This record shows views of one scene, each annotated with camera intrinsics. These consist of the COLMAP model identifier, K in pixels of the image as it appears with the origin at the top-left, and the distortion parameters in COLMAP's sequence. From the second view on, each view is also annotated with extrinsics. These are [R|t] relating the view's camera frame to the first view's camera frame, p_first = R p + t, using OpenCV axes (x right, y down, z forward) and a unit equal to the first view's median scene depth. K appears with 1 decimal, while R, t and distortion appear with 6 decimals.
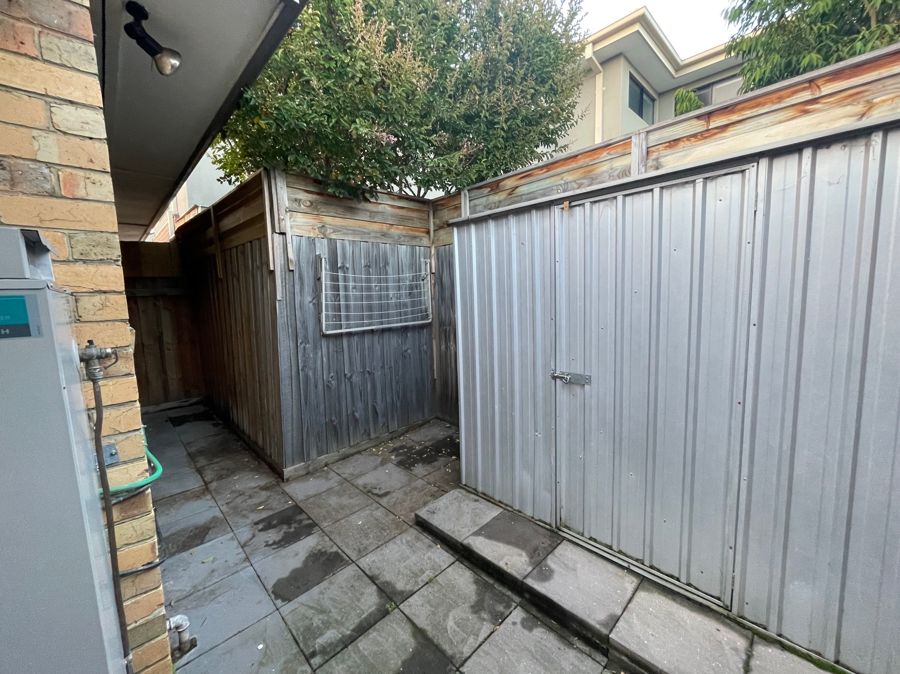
lens RADIAL K [[368.4, 0, 456.2], [0, 368.4, 338.2], [0, 0, 1]] dist [0.001746, -0.000311]
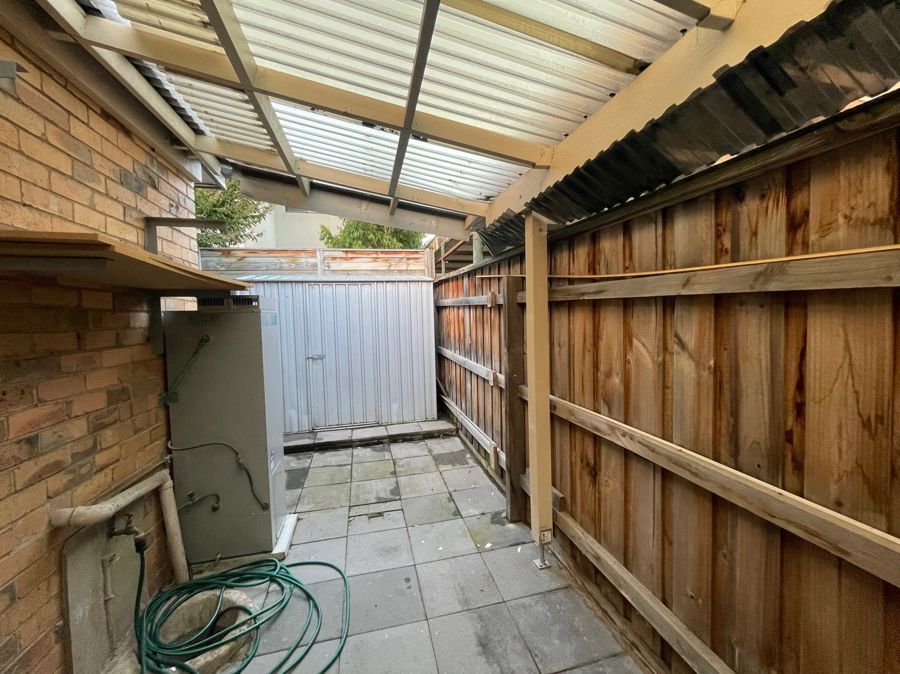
lens RADIAL K [[368.4, 0, 452.0], [0, 368.4, 336.3], [0, 0, 1]] dist [0.001746, -0.000311]
pose [[0.503649, -0.022254, 0.863622, -1.313069], [0.107905, 0.993460, -0.037328, 0.166157], [-0.857143, 0.111989, 0.502756, -0.945749]]
